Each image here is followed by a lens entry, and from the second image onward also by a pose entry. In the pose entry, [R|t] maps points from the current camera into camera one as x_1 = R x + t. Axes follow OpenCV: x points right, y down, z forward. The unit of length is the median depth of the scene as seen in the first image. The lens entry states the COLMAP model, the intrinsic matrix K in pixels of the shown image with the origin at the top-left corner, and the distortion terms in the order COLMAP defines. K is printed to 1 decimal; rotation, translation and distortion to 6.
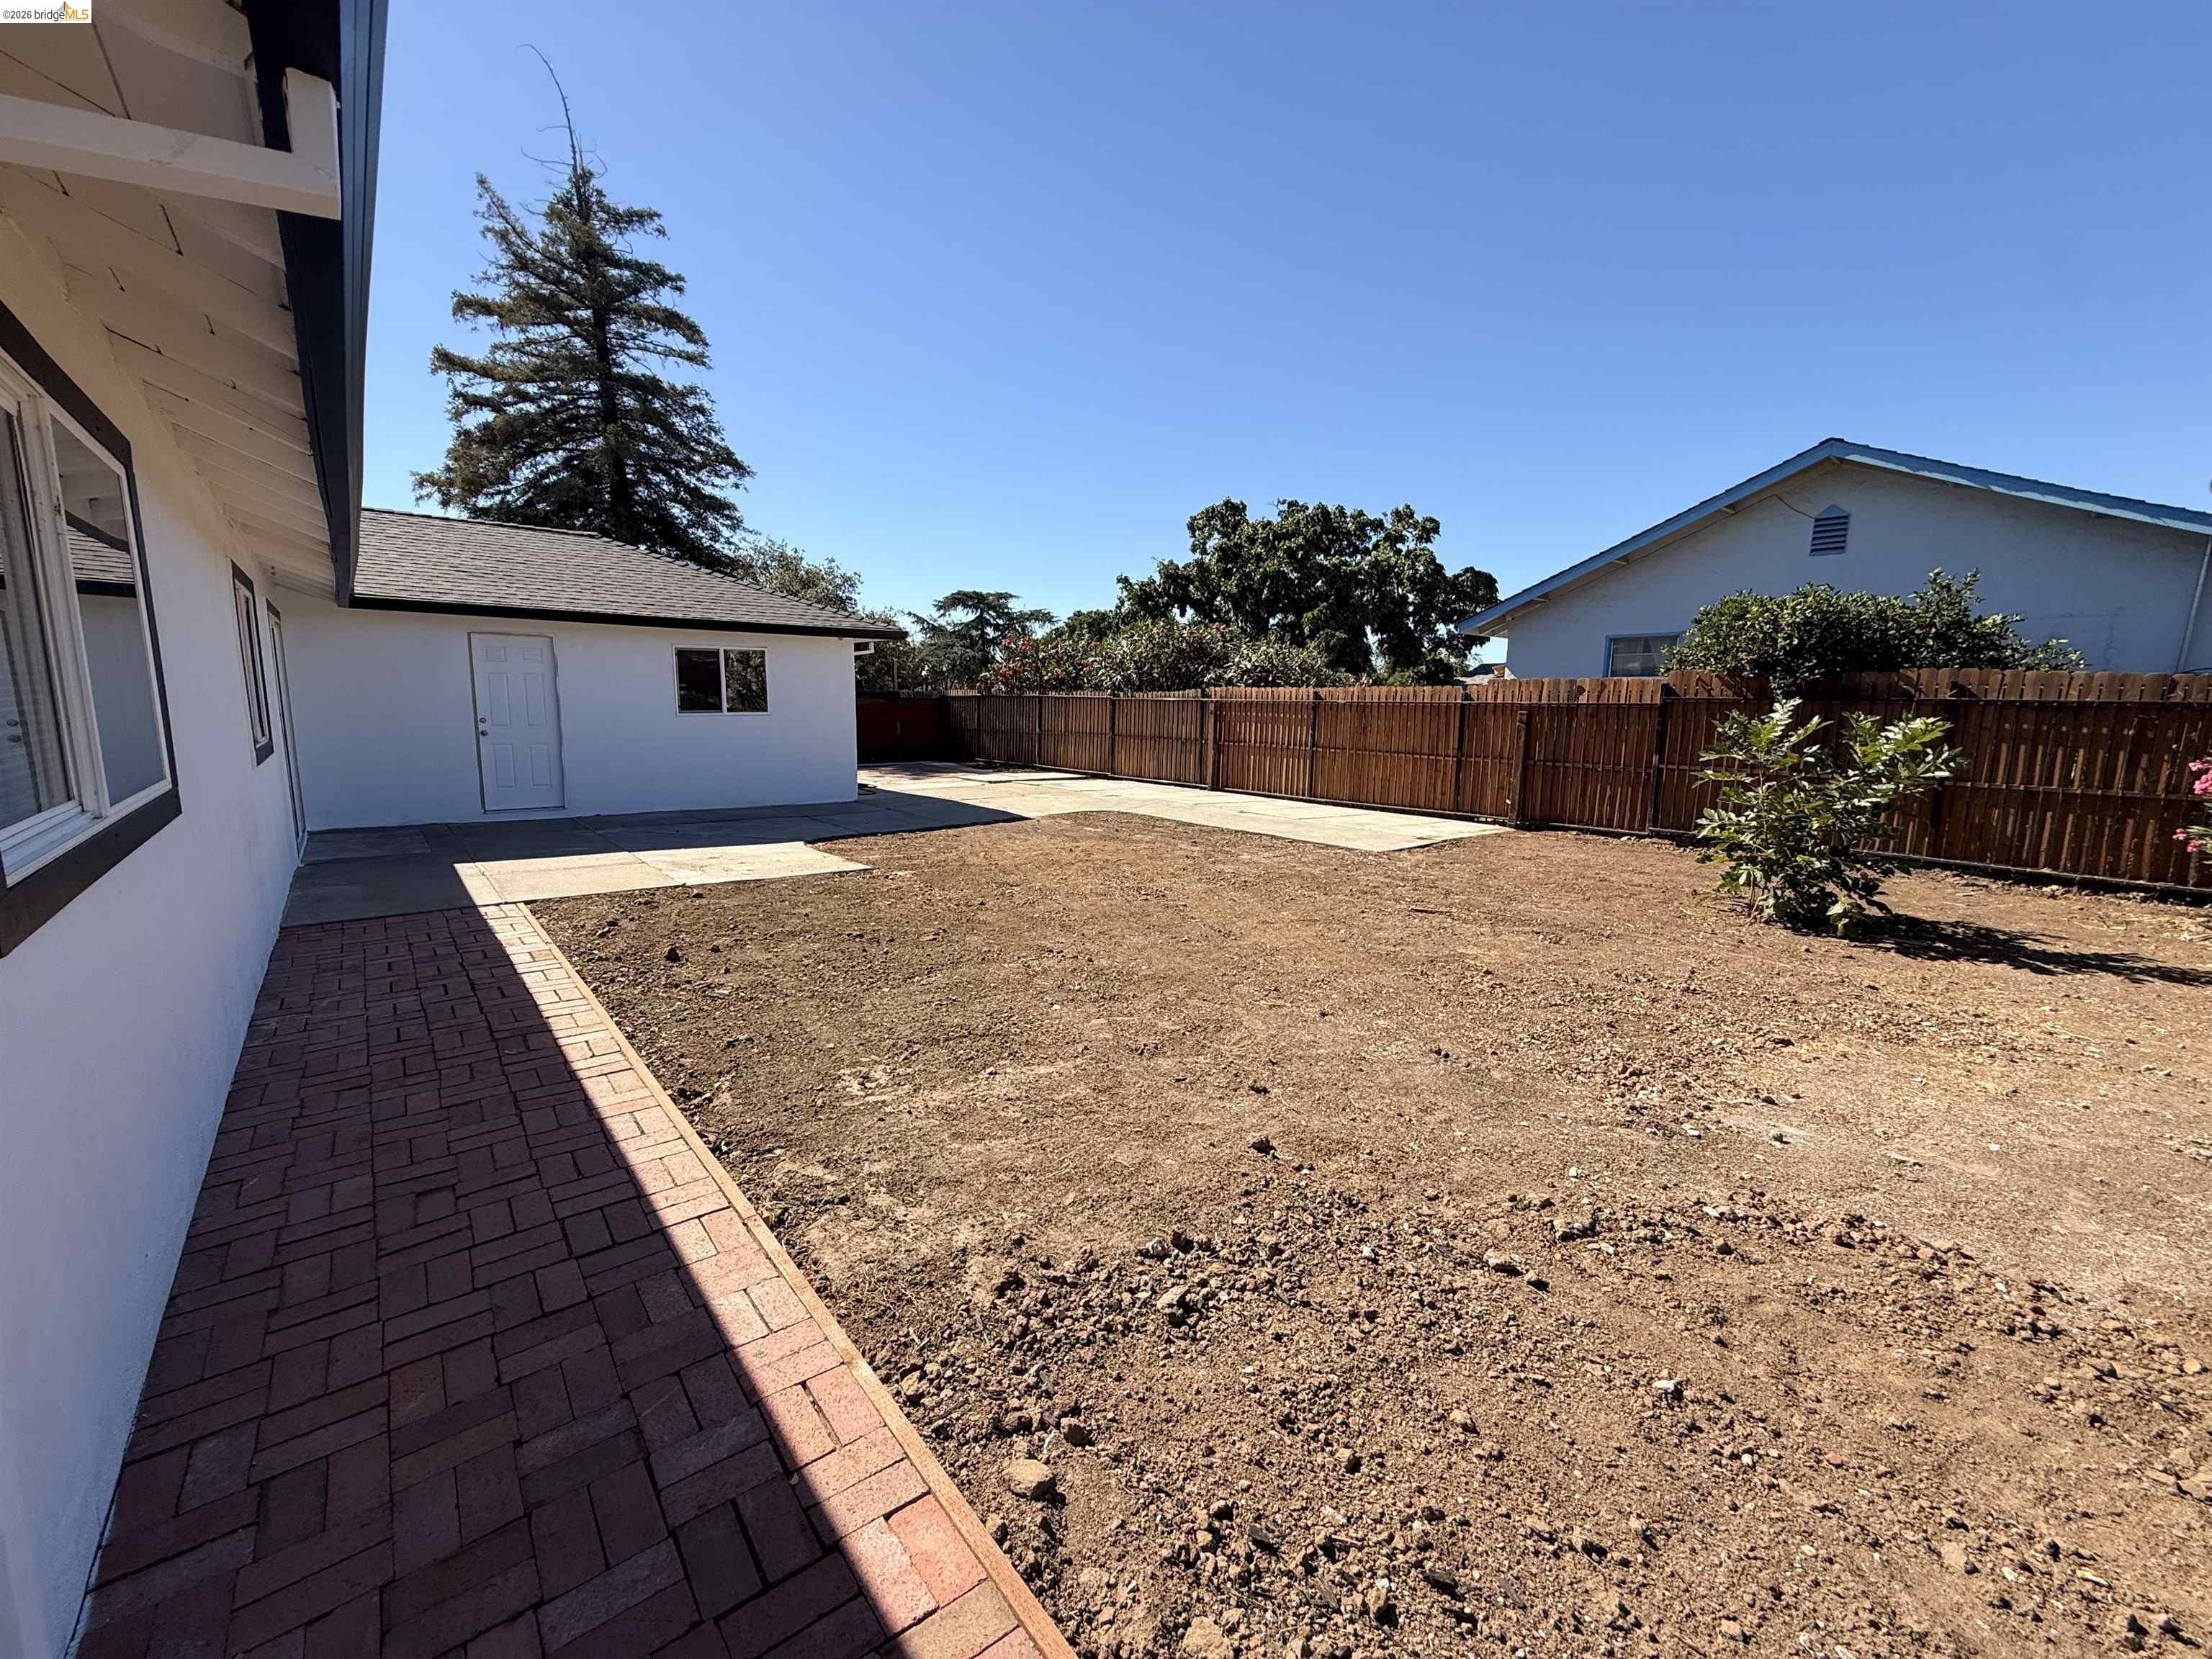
lens RADIAL K [[875.6, 0, 1105.1], [0, 875.6, 826.1], [0, 0, 1]] dist [-0.001170, -0.000613]
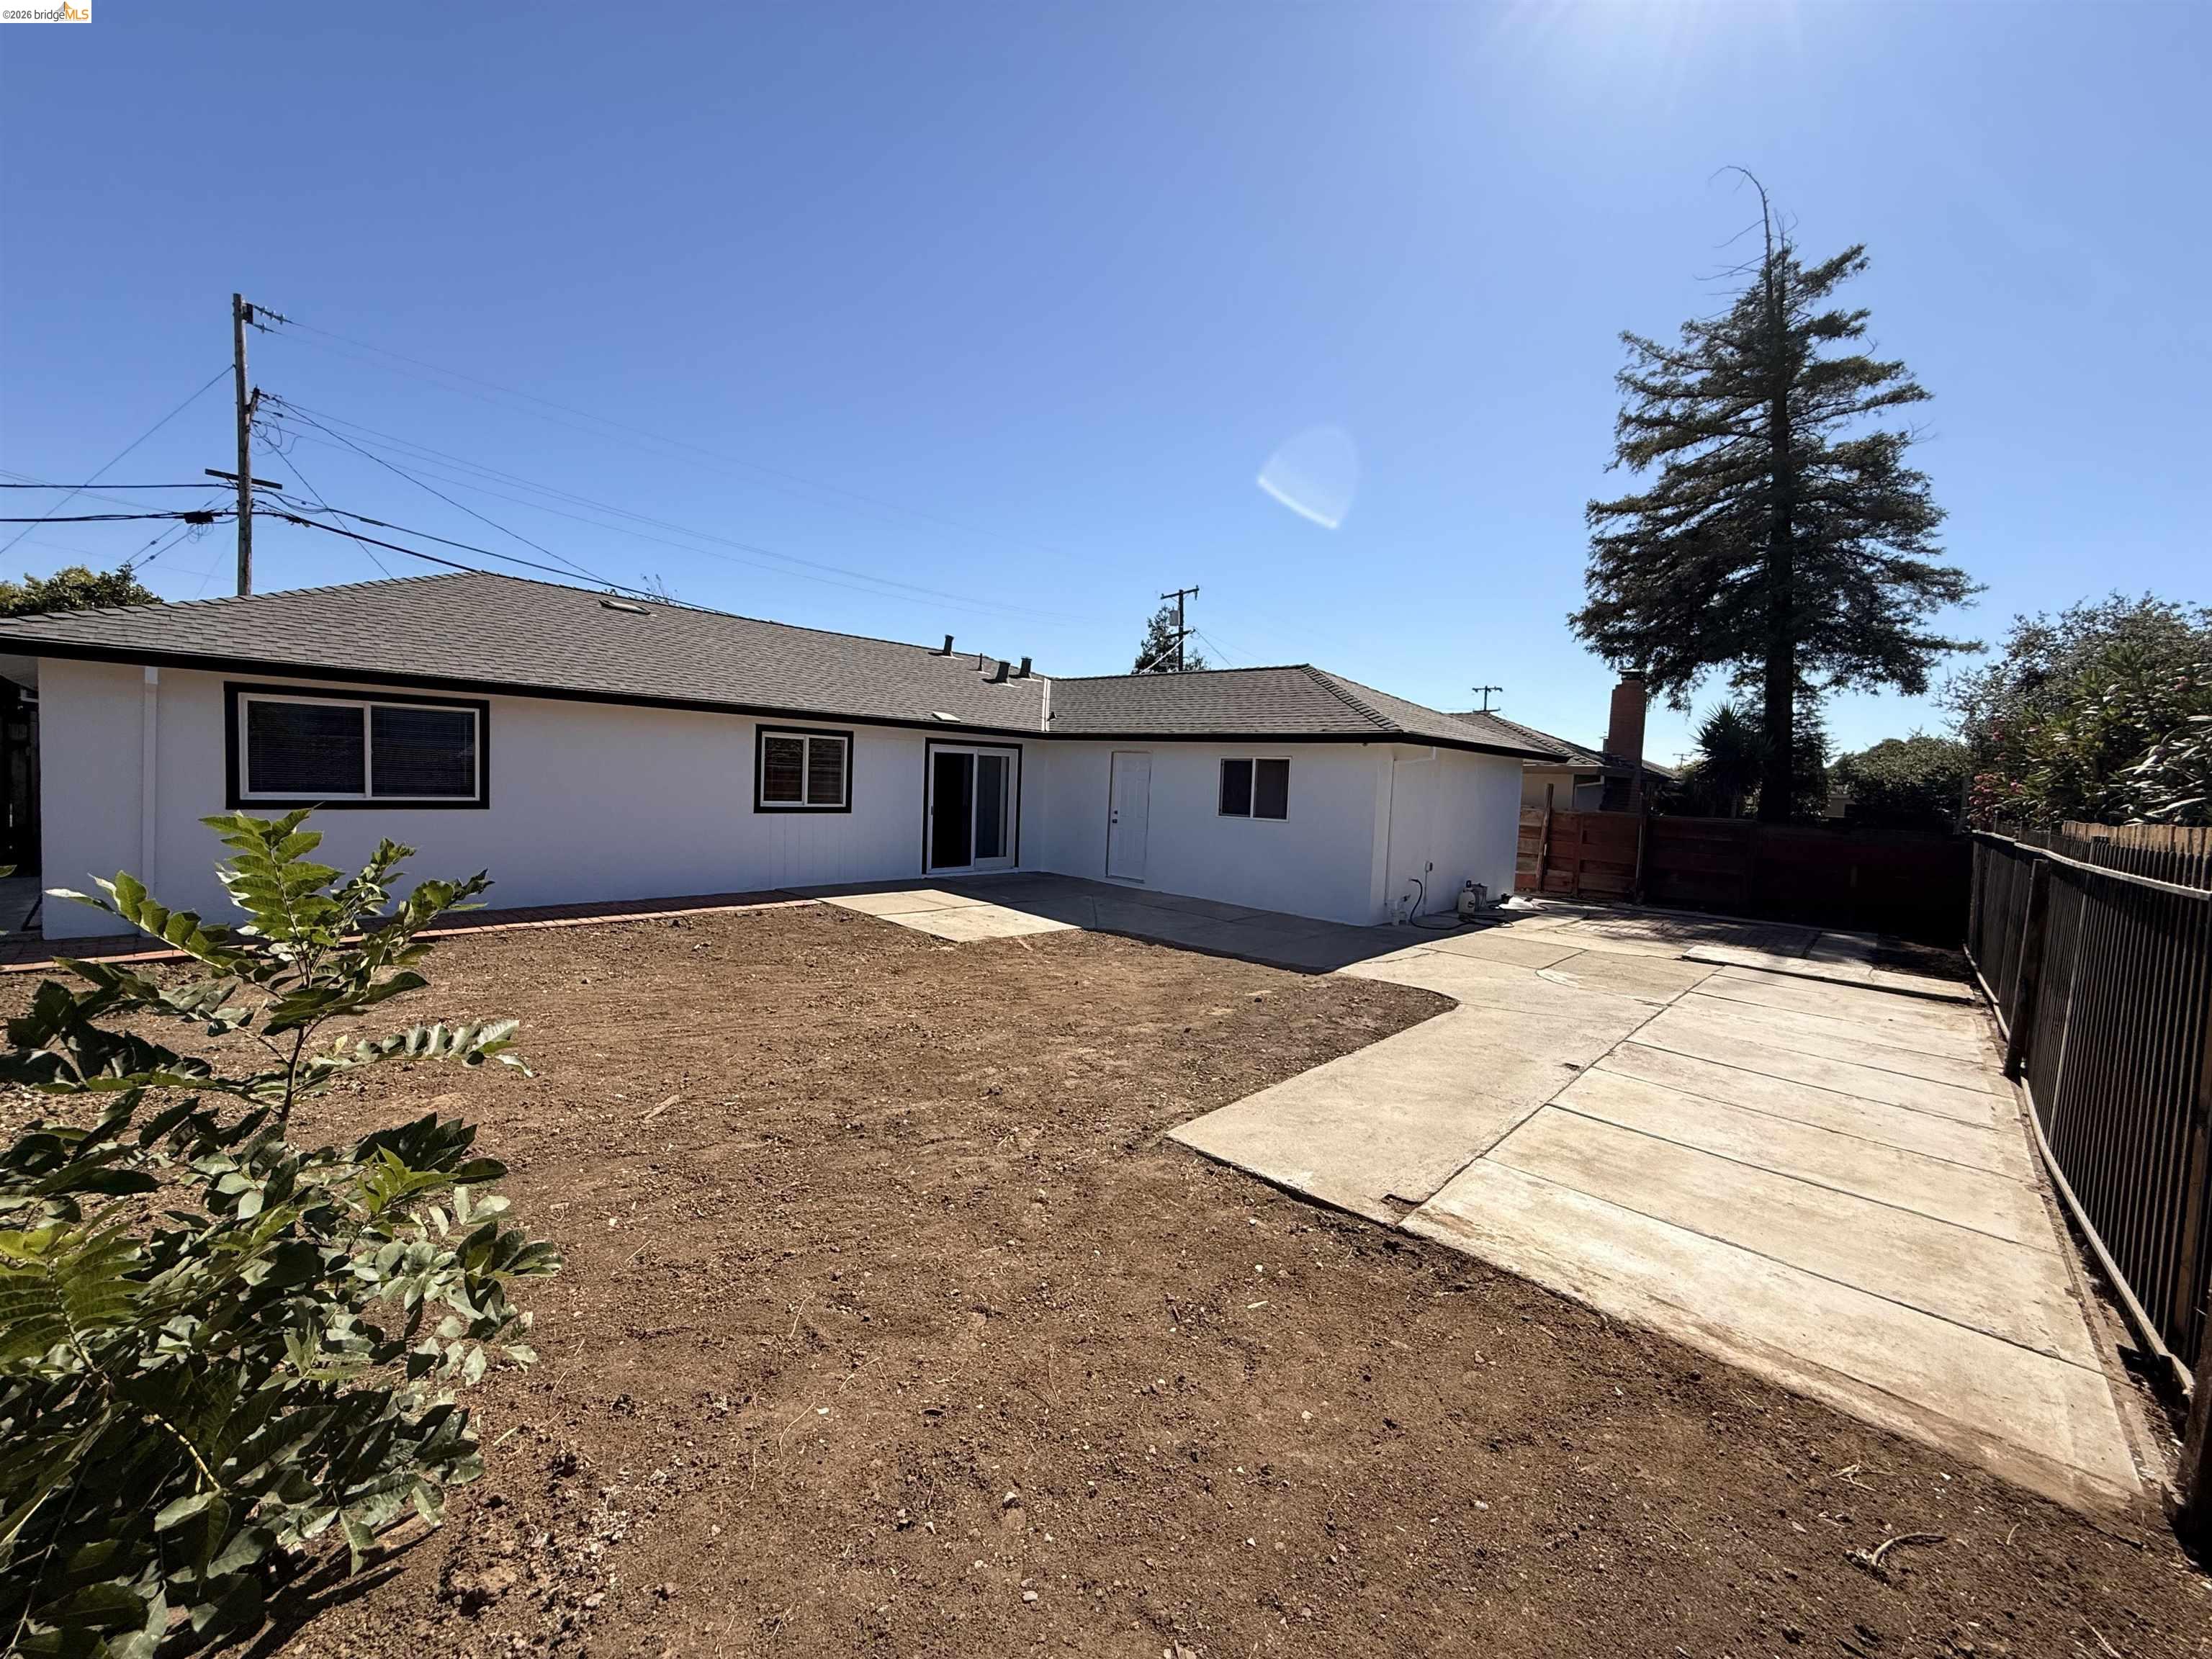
lens RADIAL K [[875.6, 0, 1100.6], [0, 875.6, 829.5], [0, 0, 1]] dist [-0.001170, -0.000613]
pose [[0.118197, 0.048035, -0.991828, 0.300188], [-0.184612, 0.982479, 0.025582, -0.054514], [0.975678, 0.180079, 0.124993, 0.347257]]
